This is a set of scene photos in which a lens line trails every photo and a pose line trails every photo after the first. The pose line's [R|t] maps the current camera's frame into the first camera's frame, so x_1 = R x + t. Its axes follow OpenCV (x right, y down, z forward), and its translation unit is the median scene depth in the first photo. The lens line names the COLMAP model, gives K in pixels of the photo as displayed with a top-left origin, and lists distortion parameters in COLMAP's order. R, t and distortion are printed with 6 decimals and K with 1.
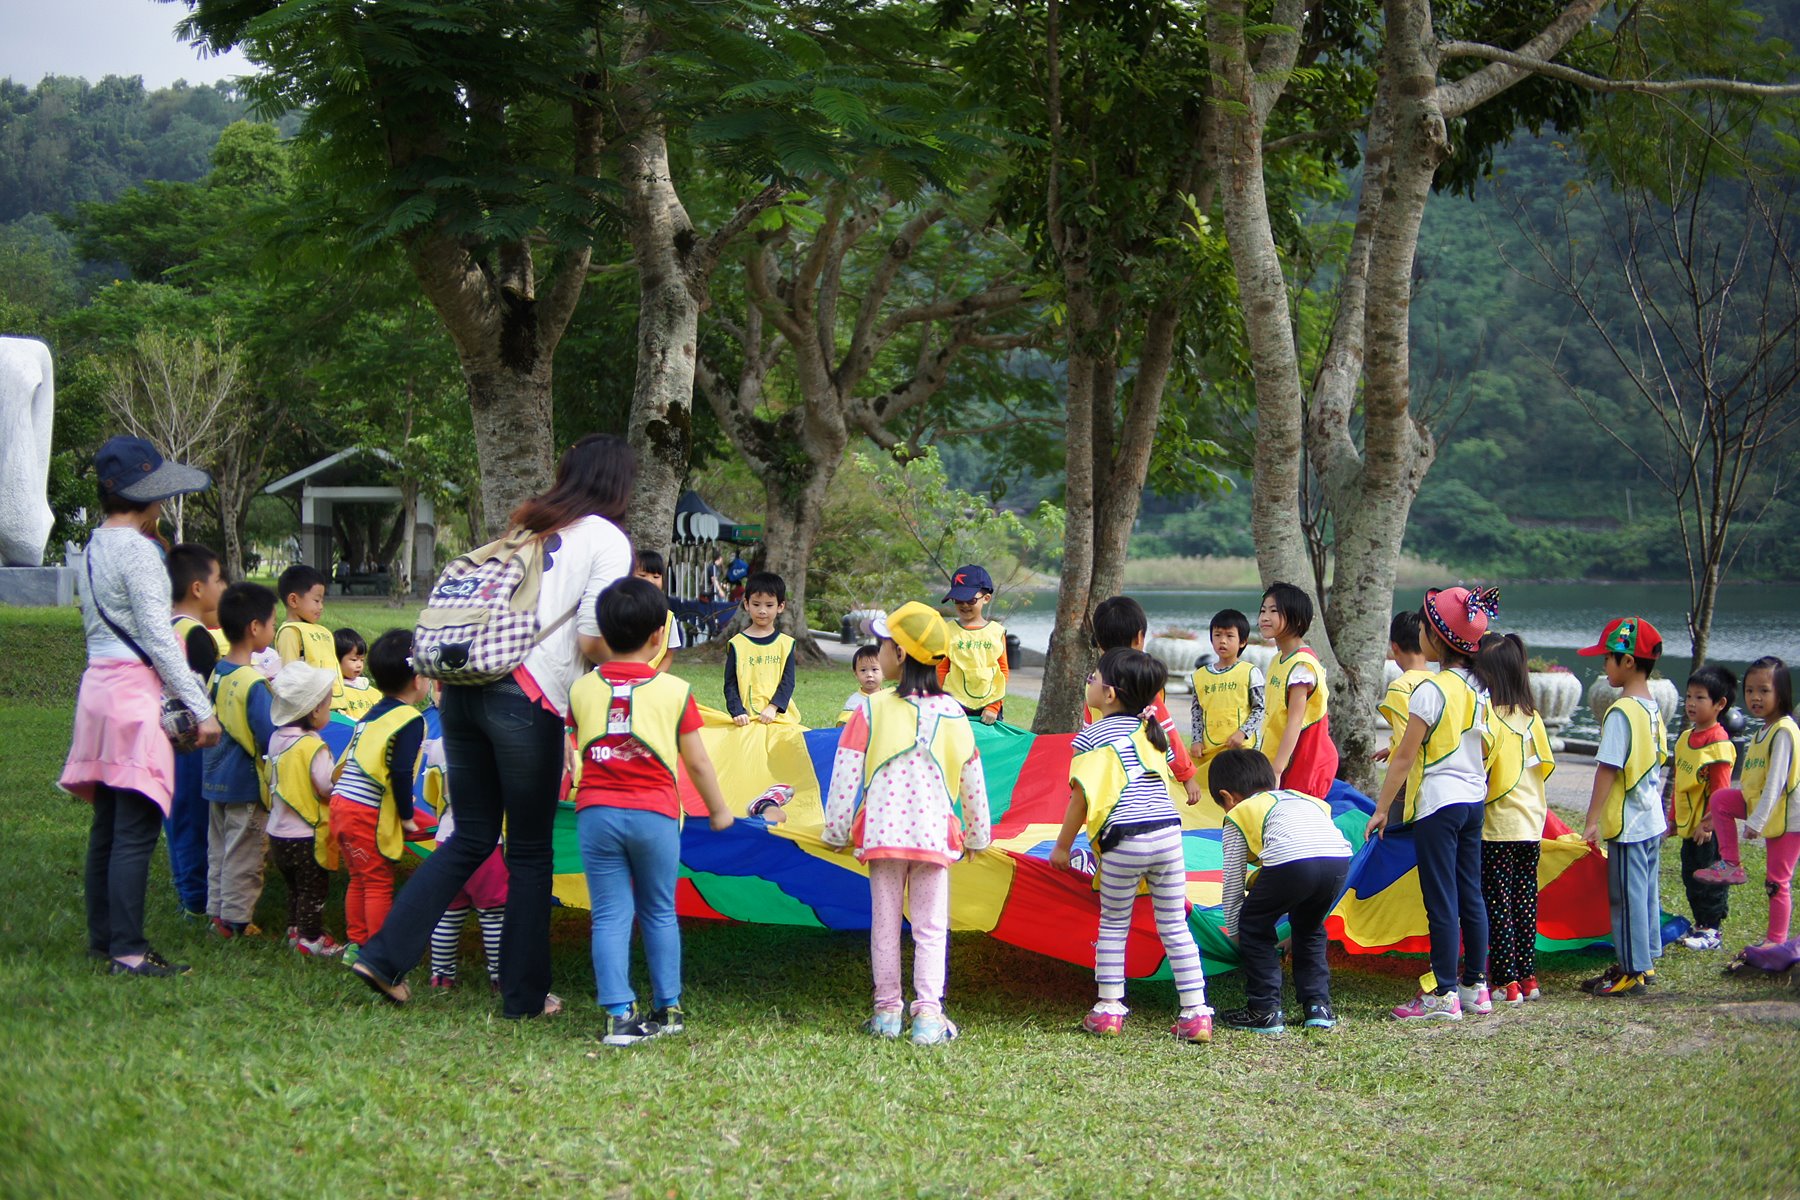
lens RADIAL K [[2749.8, 0, 900.0], [0, 2749.8, 600.0], [0, 0, 1]] dist [-0.272314, 0.072696]
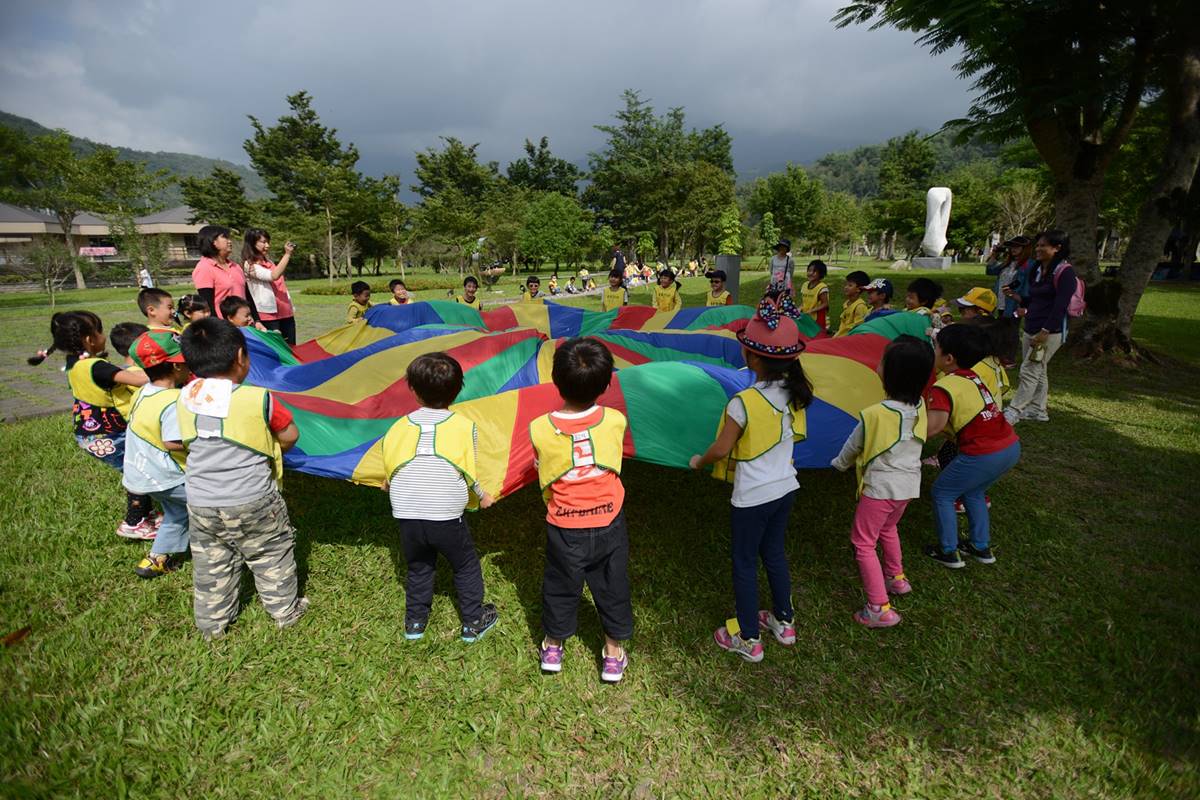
lens RADIAL K [[564.4, 0, 600.0], [0, 564.4, 400.0], [0, 0, 1]] dist [-0.005177, -0.002056]
pose [[0.612419, 0.180303, -0.769697, 0.004953], [0.012007, 0.971409, 0.237109, -0.016715], [0.790442, -0.154452, 0.592744, 0.297364]]
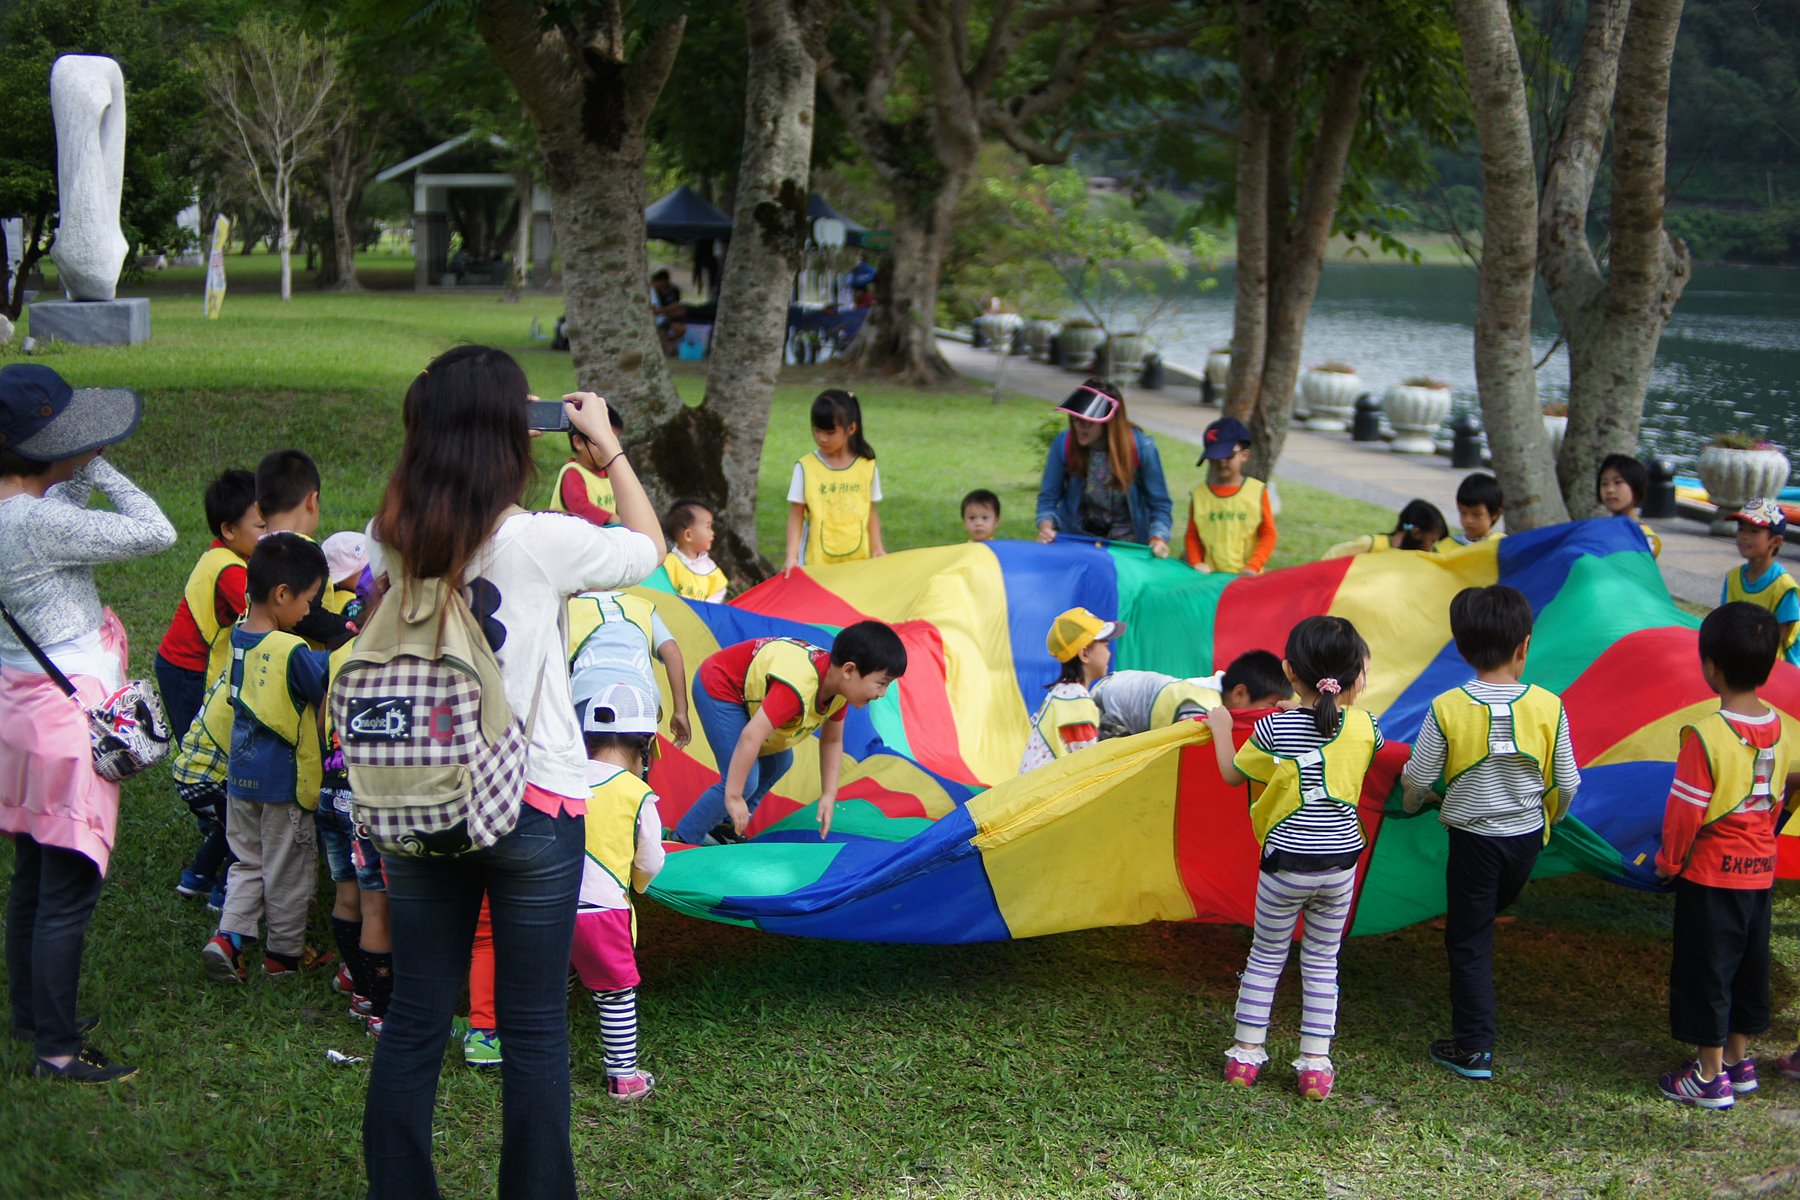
lens RADIAL K [[2749.8, 0, 900.0], [0, 2749.8, 600.0], [0, 0, 1]] dist [-0.272314, 0.072696]
pose [[0.998896, 0.011974, -0.045417, -0.005751], [-0.006338, 0.992477, 0.122267, -0.037857], [0.046539, -0.121844, 0.991458, 0.114451]]
